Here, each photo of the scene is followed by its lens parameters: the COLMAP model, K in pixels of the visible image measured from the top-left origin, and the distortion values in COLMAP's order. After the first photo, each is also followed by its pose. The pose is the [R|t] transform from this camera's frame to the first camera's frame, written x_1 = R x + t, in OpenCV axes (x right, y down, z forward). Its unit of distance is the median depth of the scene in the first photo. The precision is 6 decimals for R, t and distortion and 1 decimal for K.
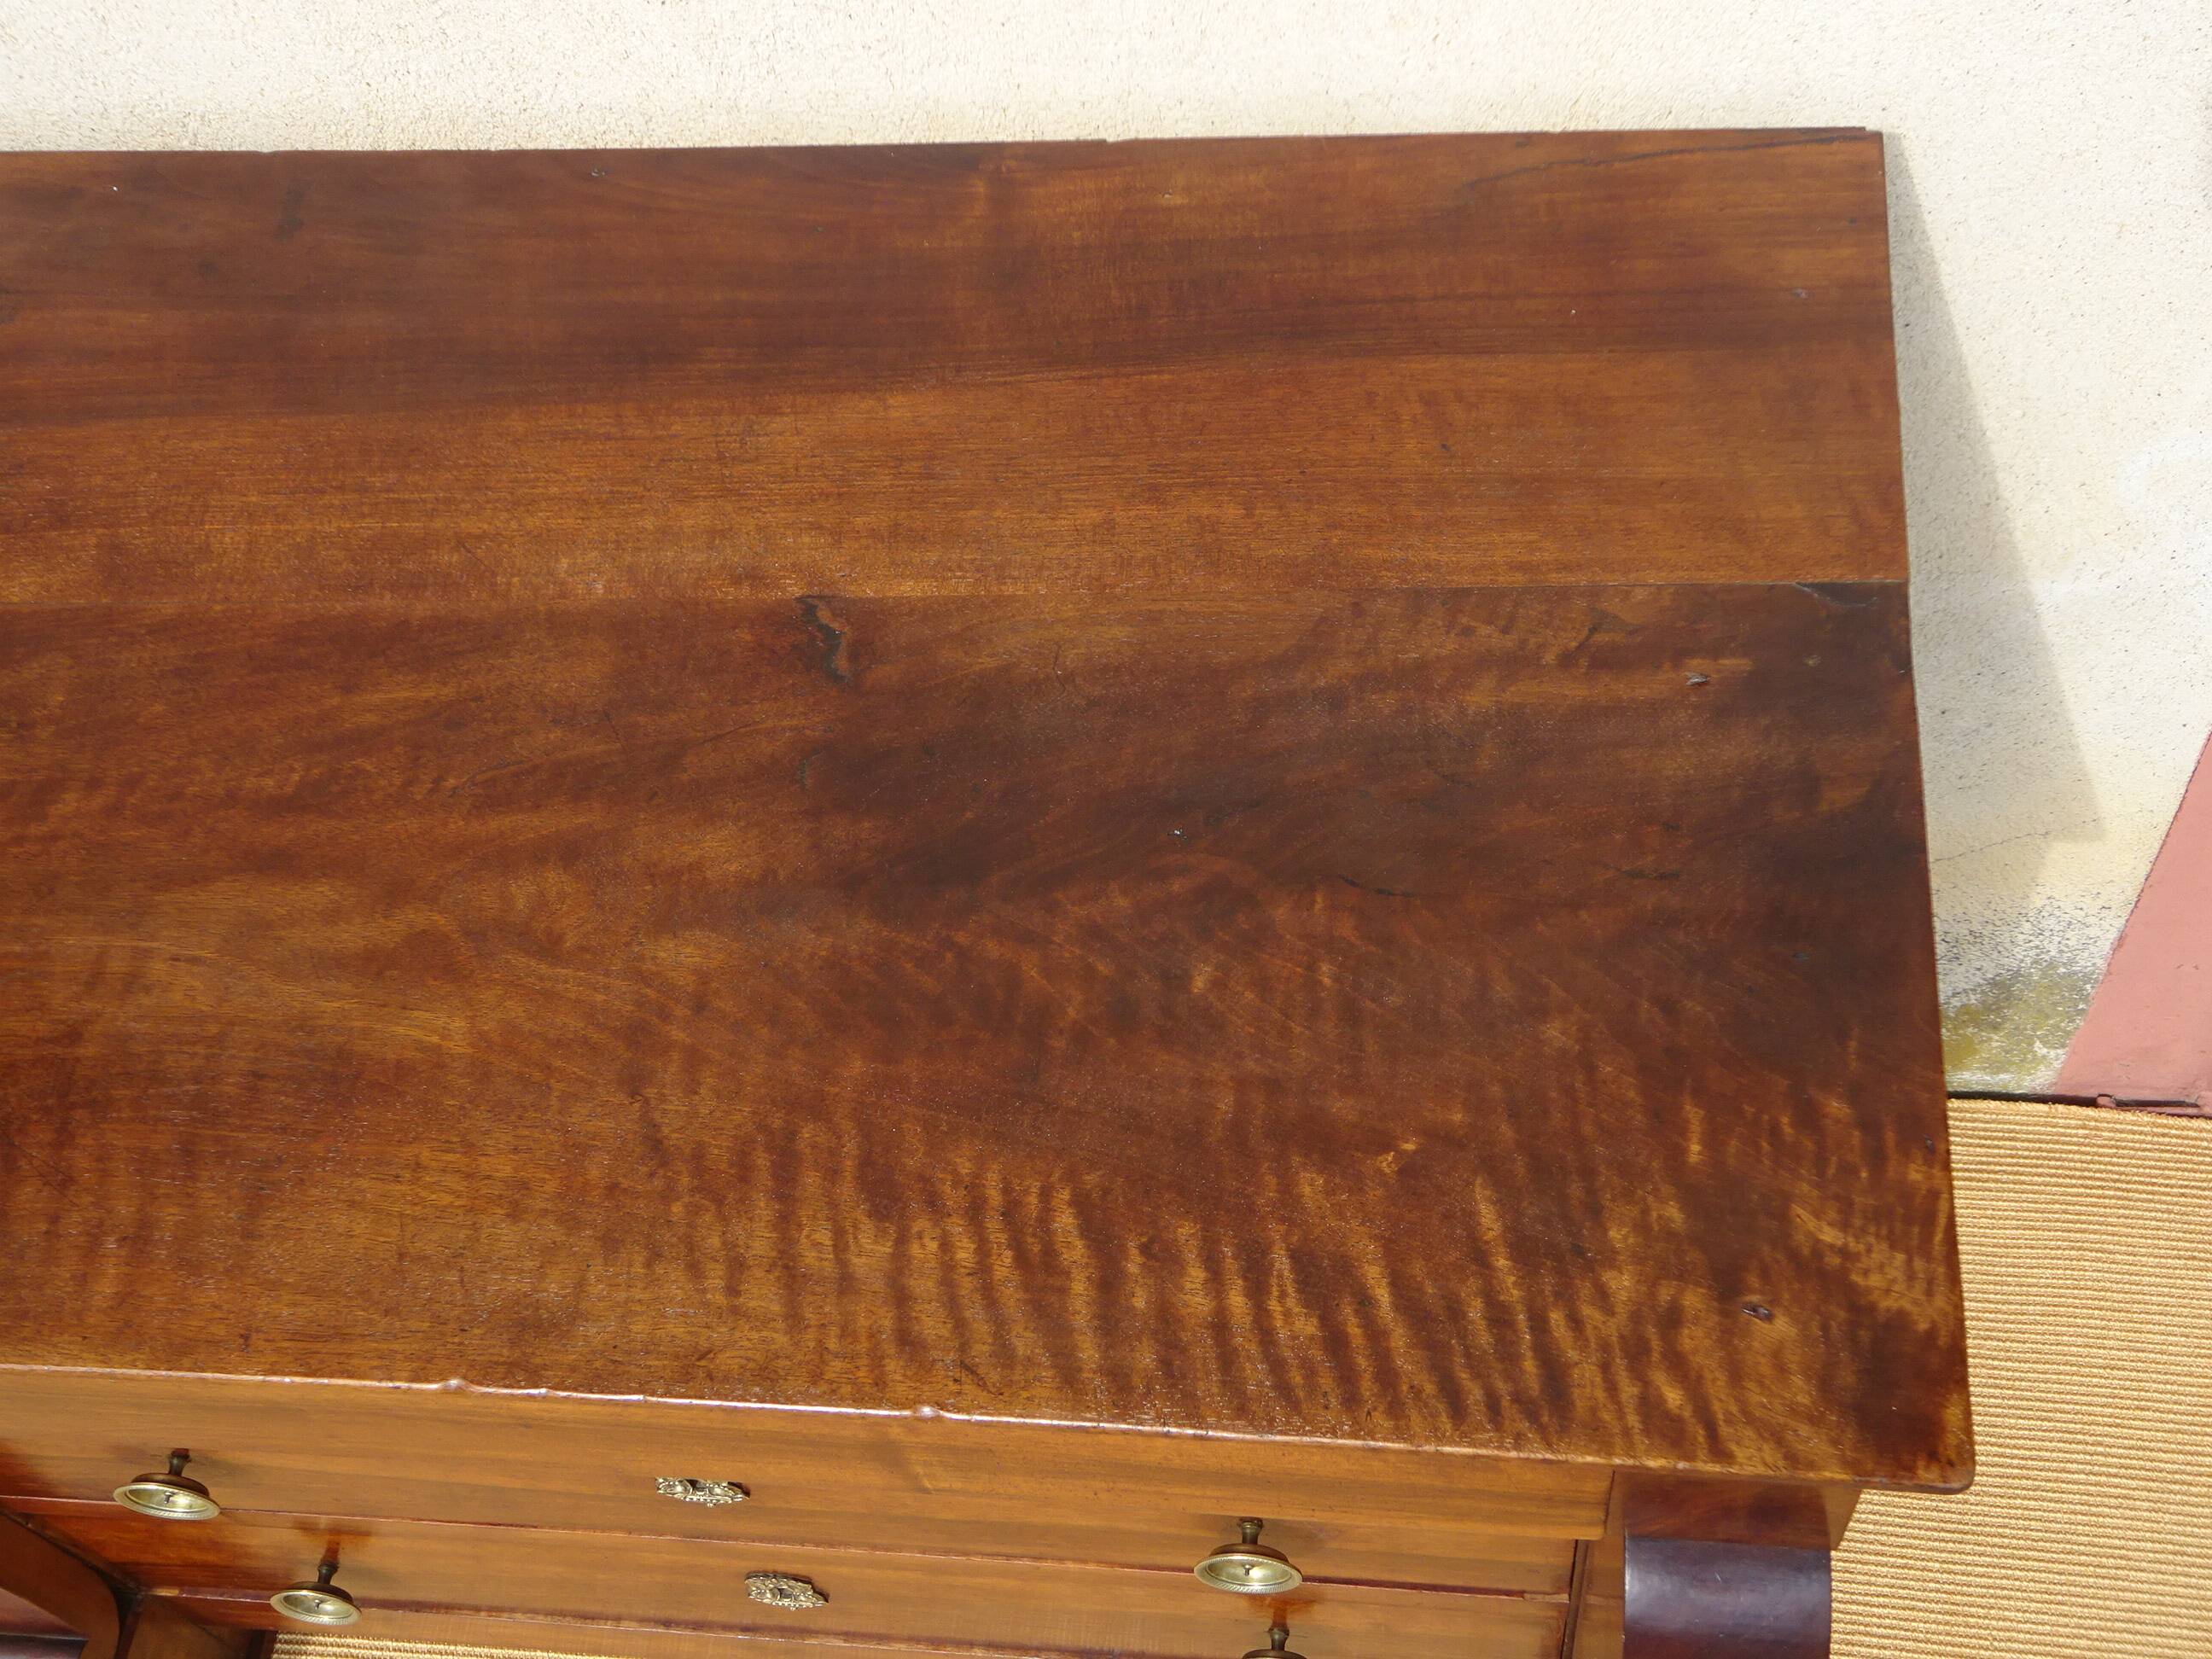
lens RADIAL K [[2566.8, 0, 1106.0], [0, 2566.8, 829.5], [0, 0, 1]] dist [0.019639, 0.111909]
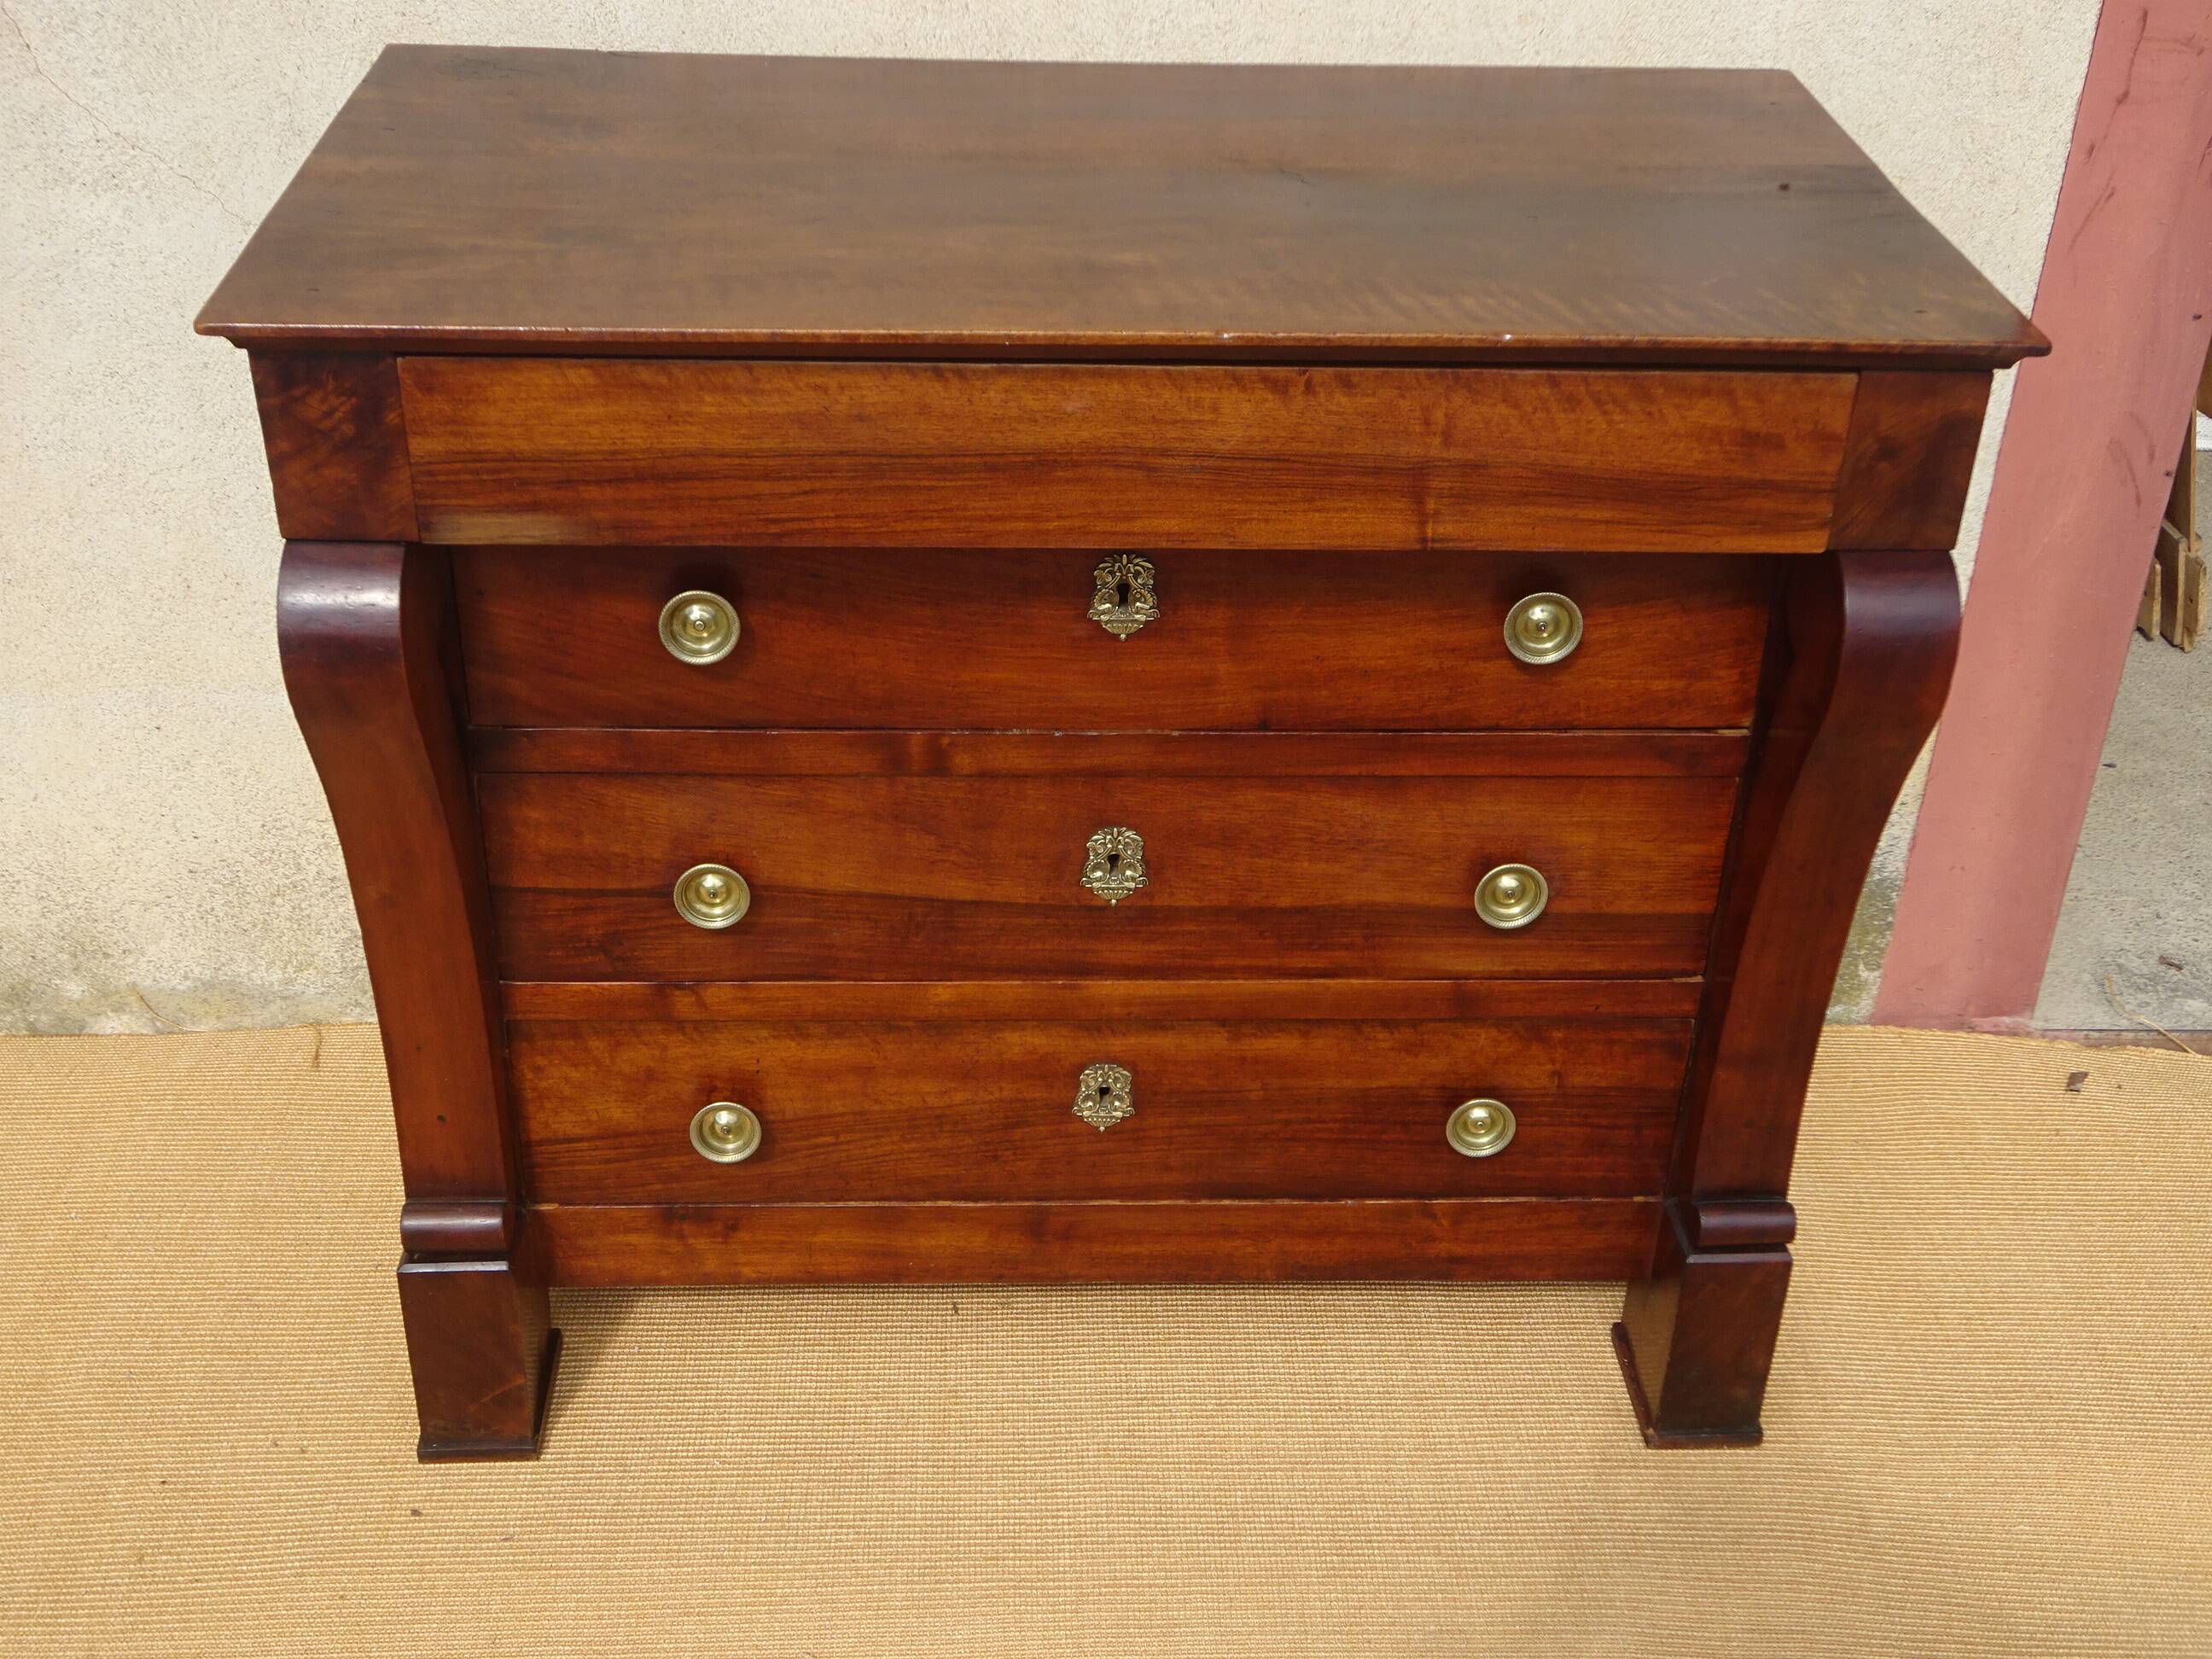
lens RADIAL K [[2566.8, 0, 1106.0], [0, 2566.8, 829.5], [0, 0, 1]] dist [0.019639, 0.111909]
pose [[0.978529, 0.045996, 0.200910, -0.570932], [0.050827, 0.890824, -0.451496, 1.112801], [-0.199742, 0.452014, 0.869360, -0.284923]]
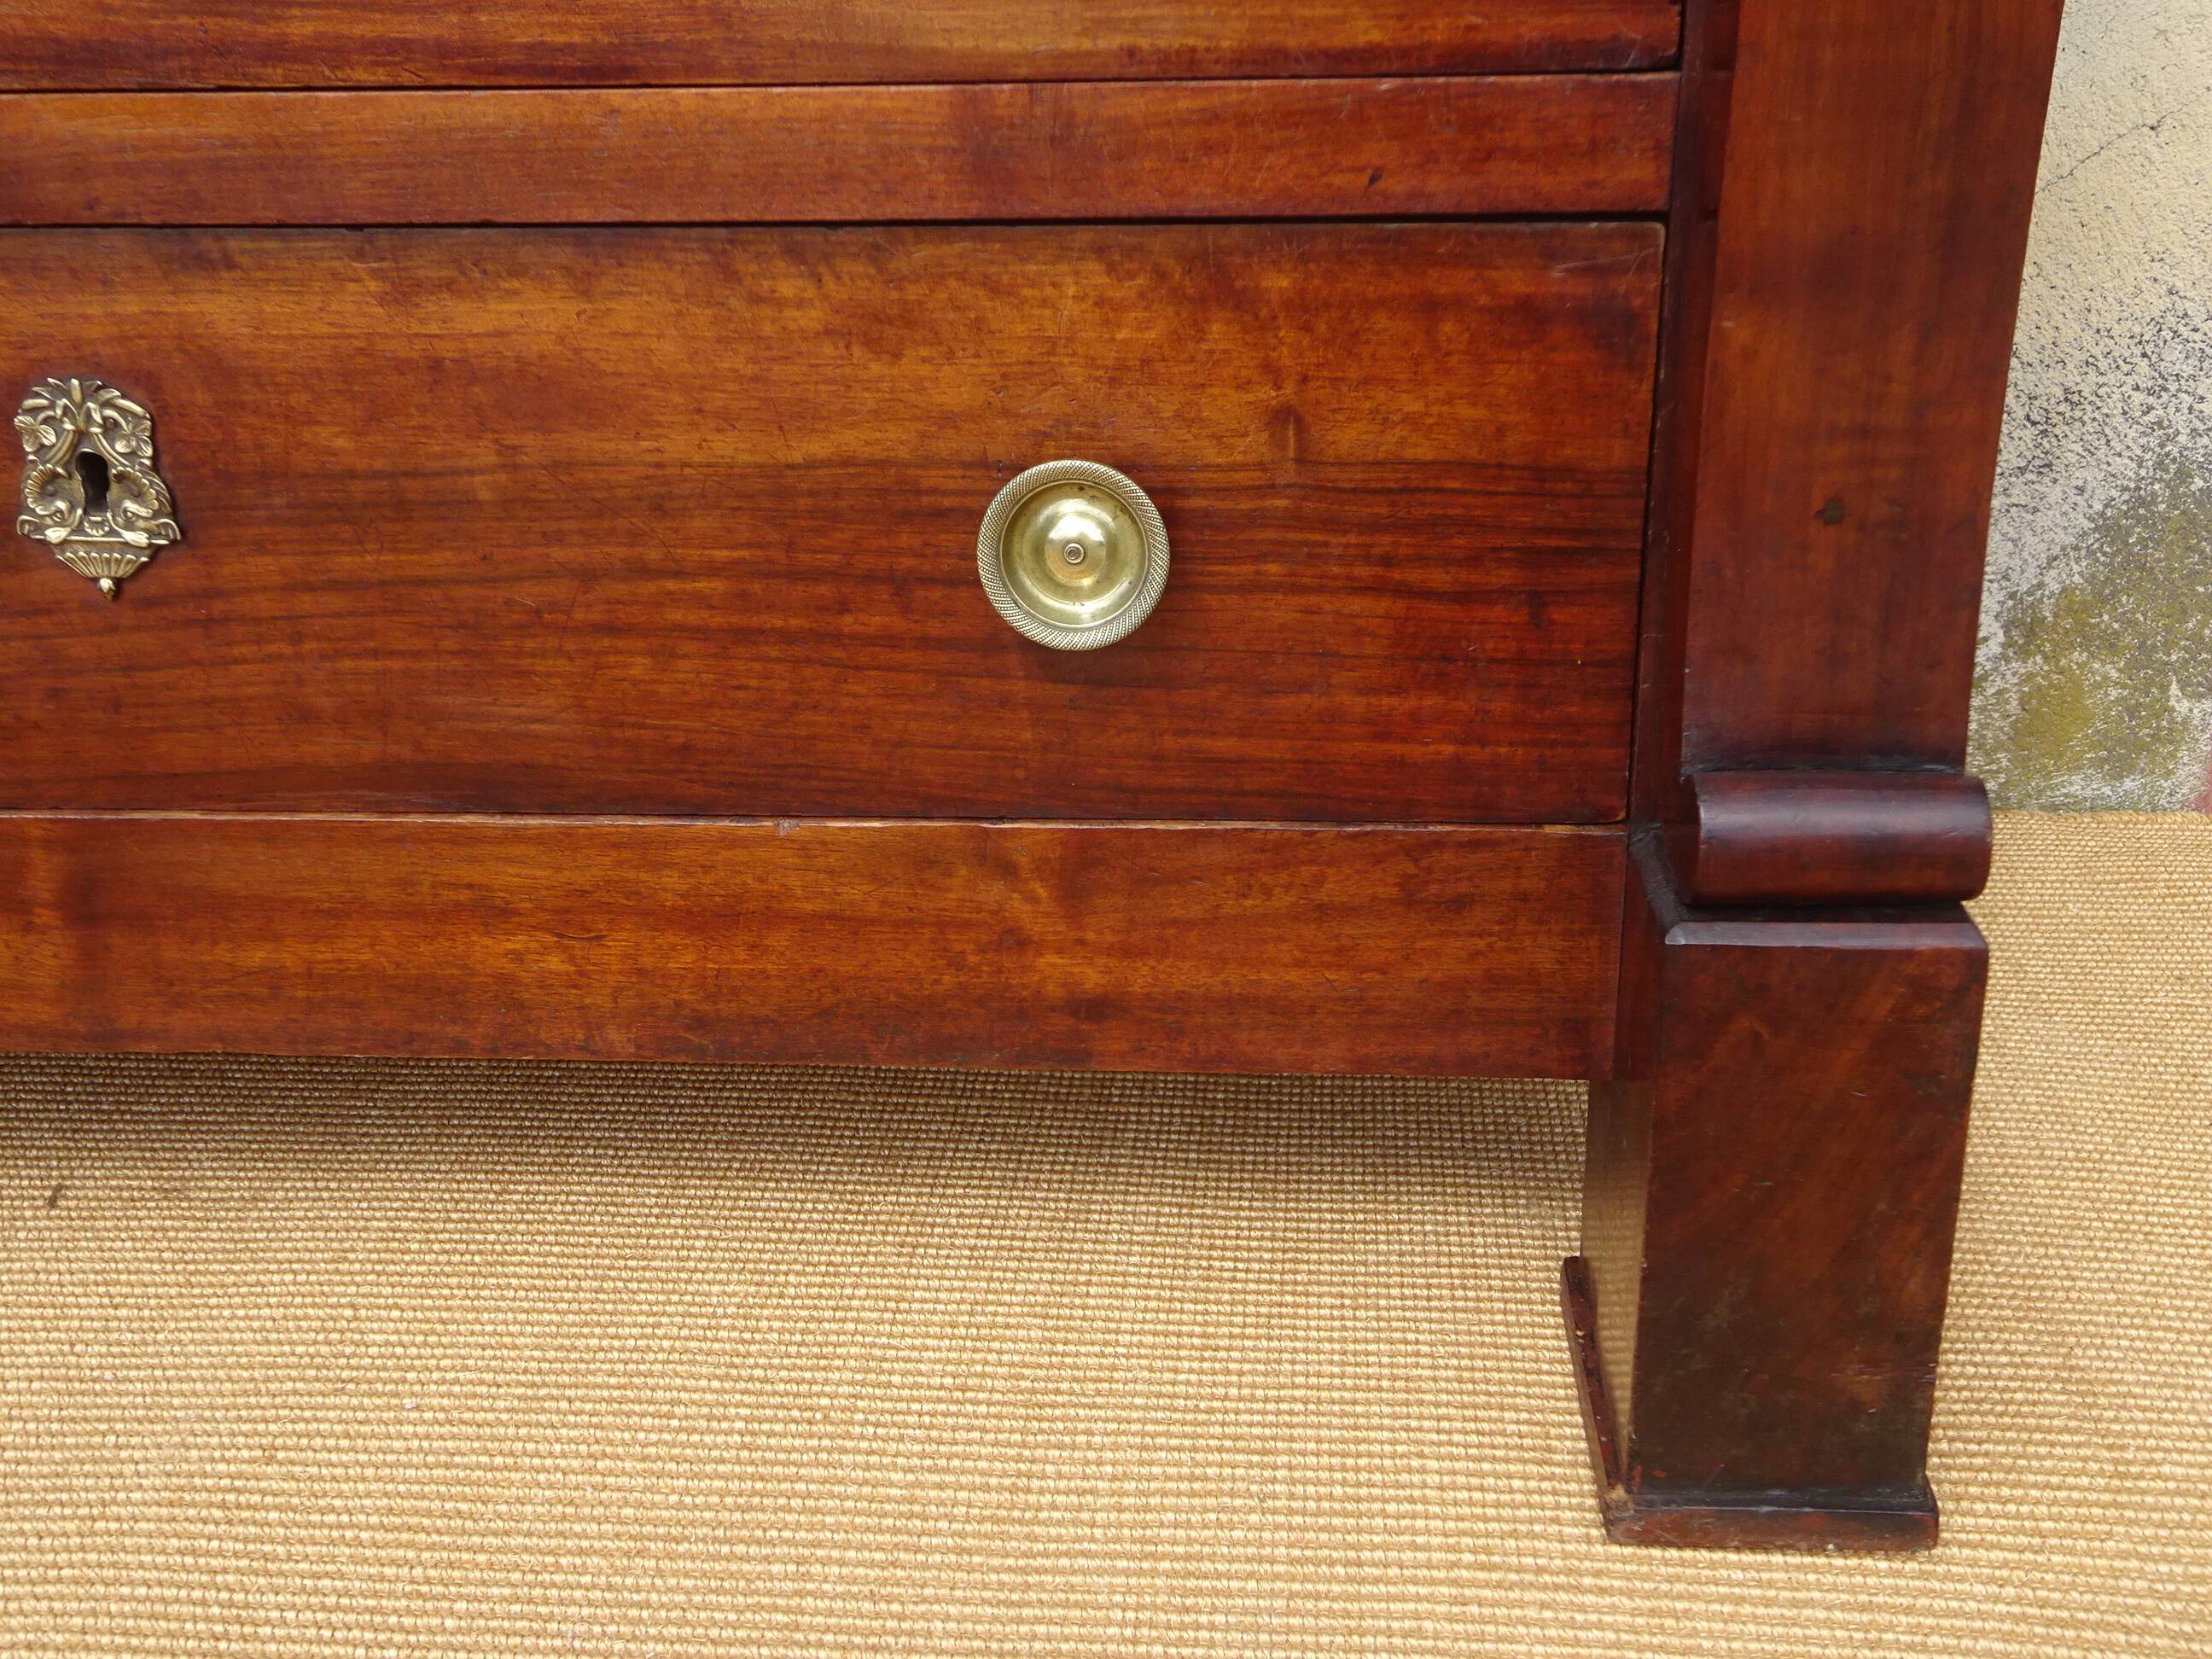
lens RADIAL K [[2389.5, 0, 1106.0], [0, 2389.5, 829.5], [0, 0, 1]] dist [0.035611, 0.034667]
pose [[0.995288, 0.078305, 0.057183, 0.071168], [-0.029276, 0.804914, -0.592669, 0.903598], [-0.092436, 0.588203, 0.803413, 0.941002]]
